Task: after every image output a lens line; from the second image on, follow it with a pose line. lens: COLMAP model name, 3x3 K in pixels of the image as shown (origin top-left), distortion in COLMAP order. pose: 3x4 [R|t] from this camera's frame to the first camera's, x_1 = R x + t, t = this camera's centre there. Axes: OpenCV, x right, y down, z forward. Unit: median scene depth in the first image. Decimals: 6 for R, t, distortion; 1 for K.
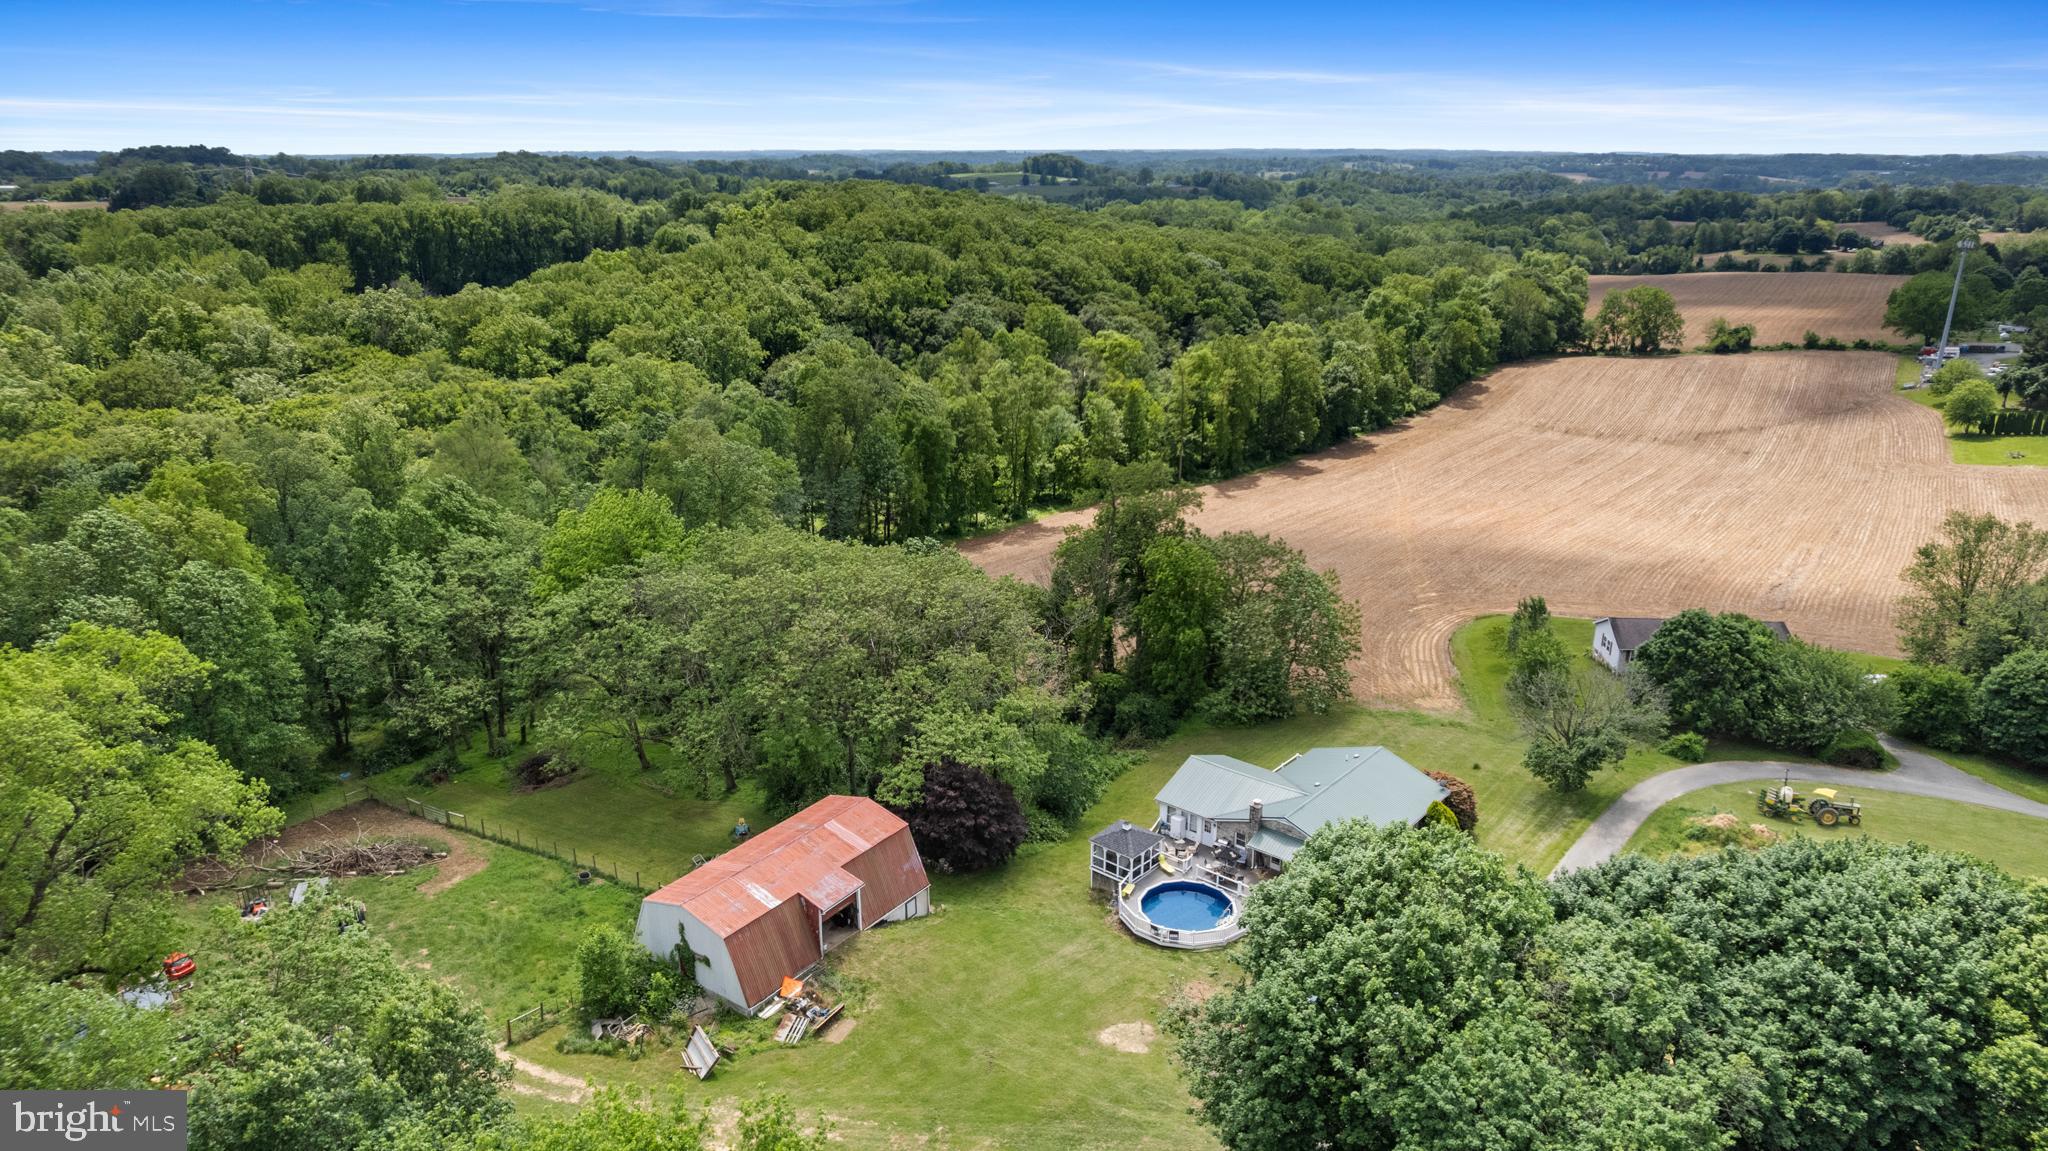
lens RADIAL K [[1305.1, 0, 1024.0], [0, 1305.1, 575.5], [0, 0, 1]] dist [-0.078569, 0.073897]
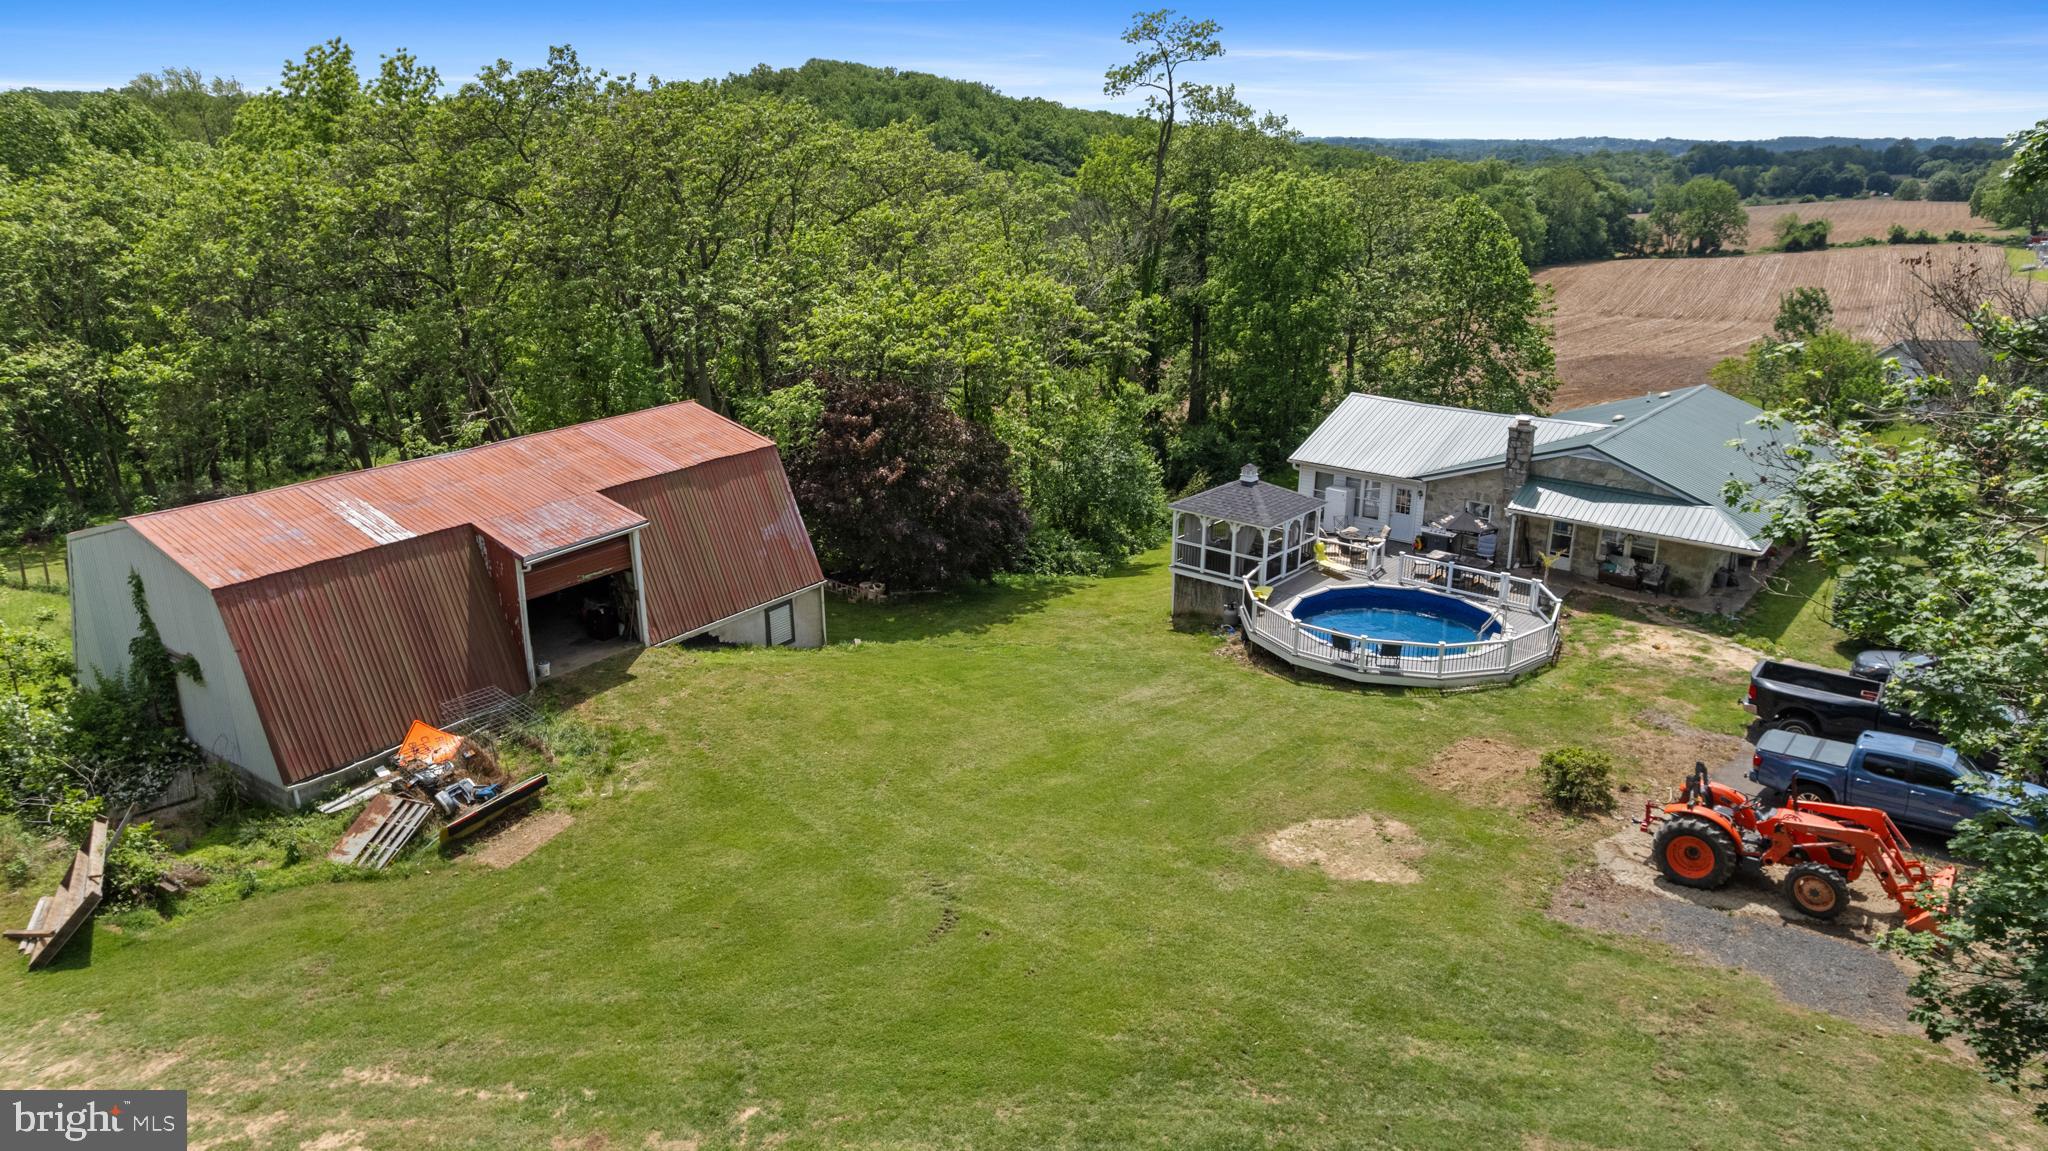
lens RADIAL K [[1318.4, 0, 1024.0], [0, 1318.4, 575.5], [0, 0, 1]] dist [-0.075704, 0.071314]
pose [[0.999938, -0.004677, 0.010120, -0.006047], [0.004625, 0.999976, 0.005185, 0.180311], [-0.010144, -0.005138, 0.999935, 0.416283]]
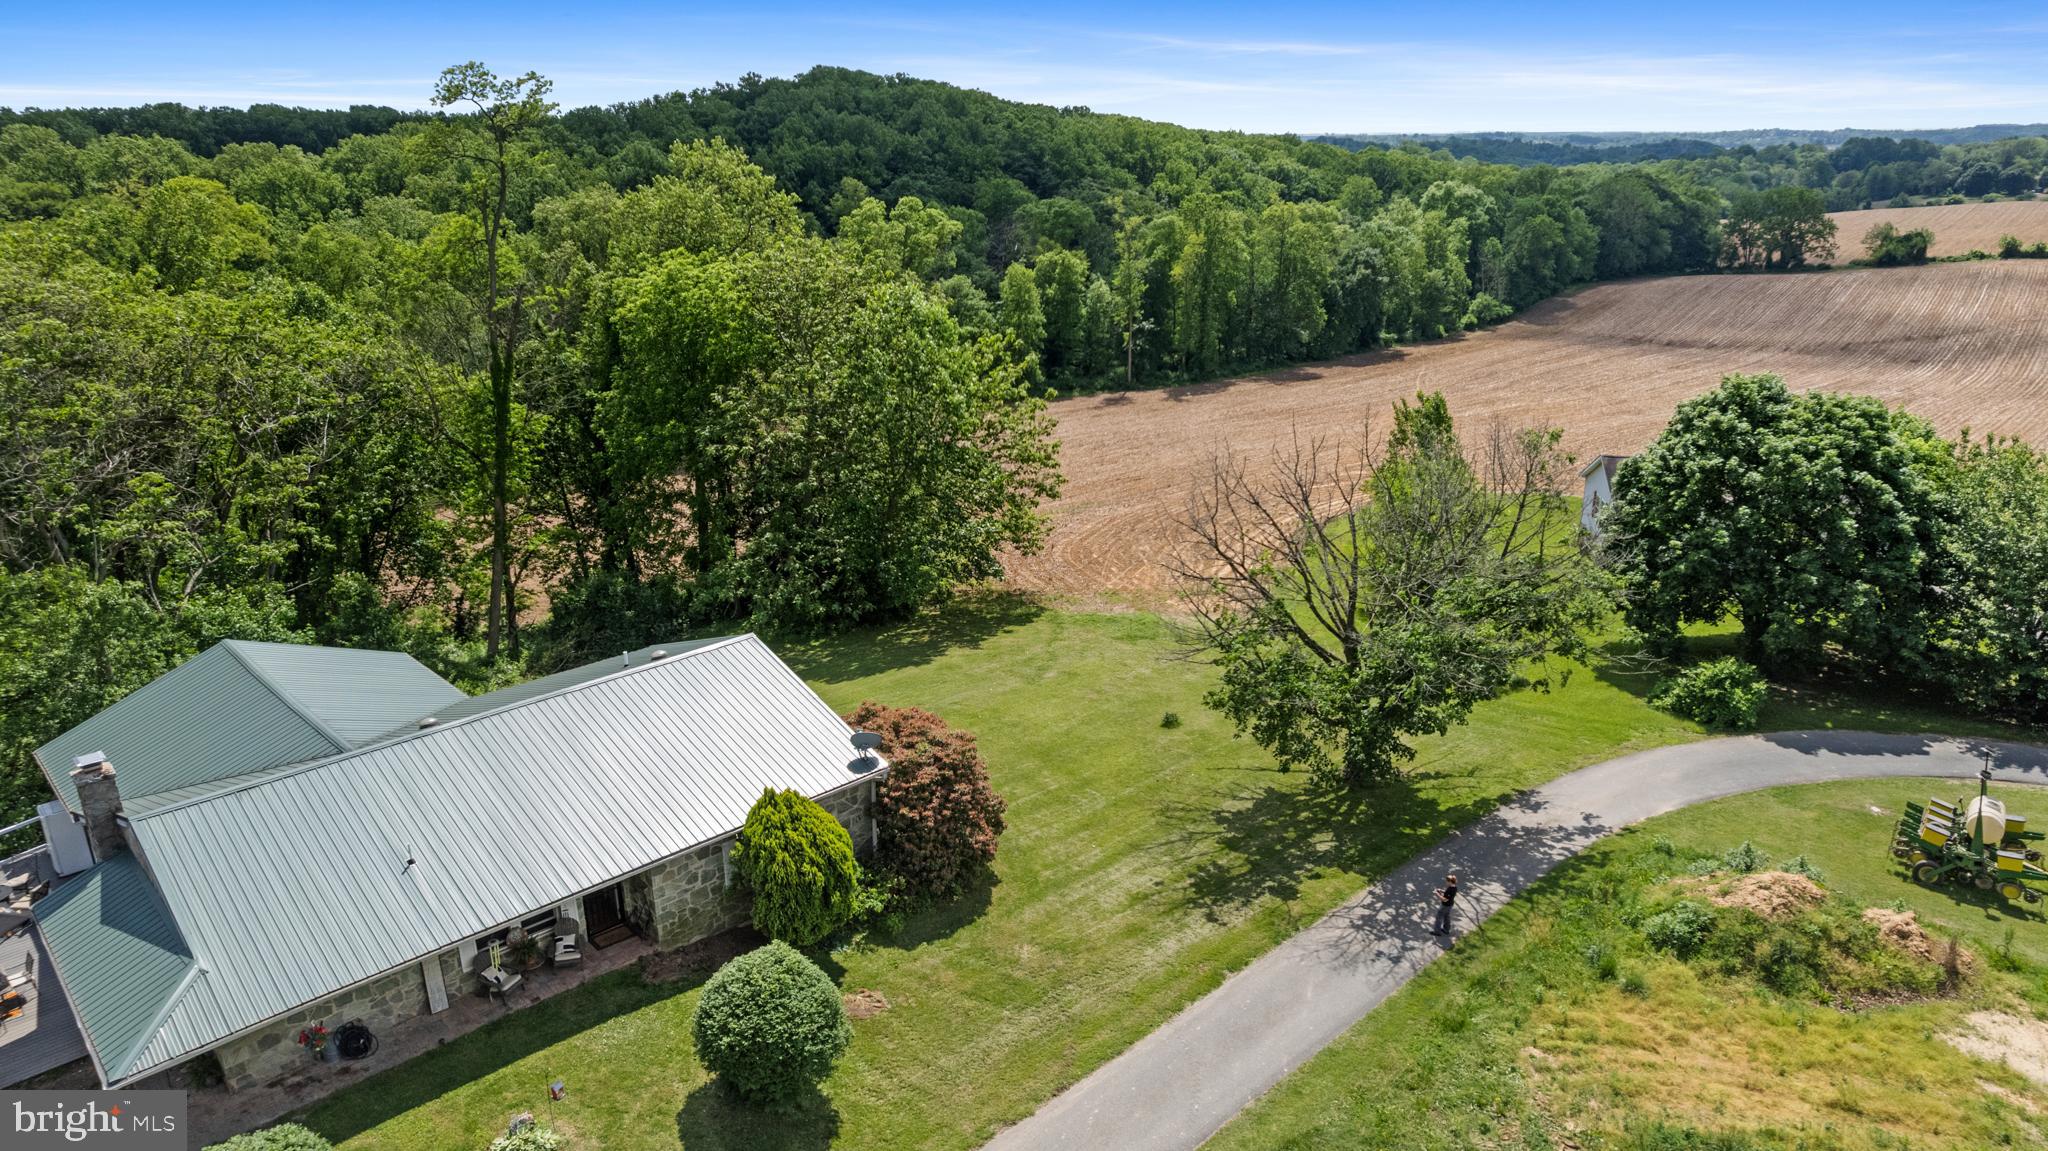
lens RADIAL K [[1314.1, 0, 1011.0], [0, 1314.1, 605.6], [0, 0, 1]] dist [-0.066572, 0.052737]
pose [[0.995090, 0.022767, -0.096321, 0.333710], [-0.019962, 0.999351, 0.029990, 0.098435], [0.096941, -0.027920, 0.994898, 0.574129]]
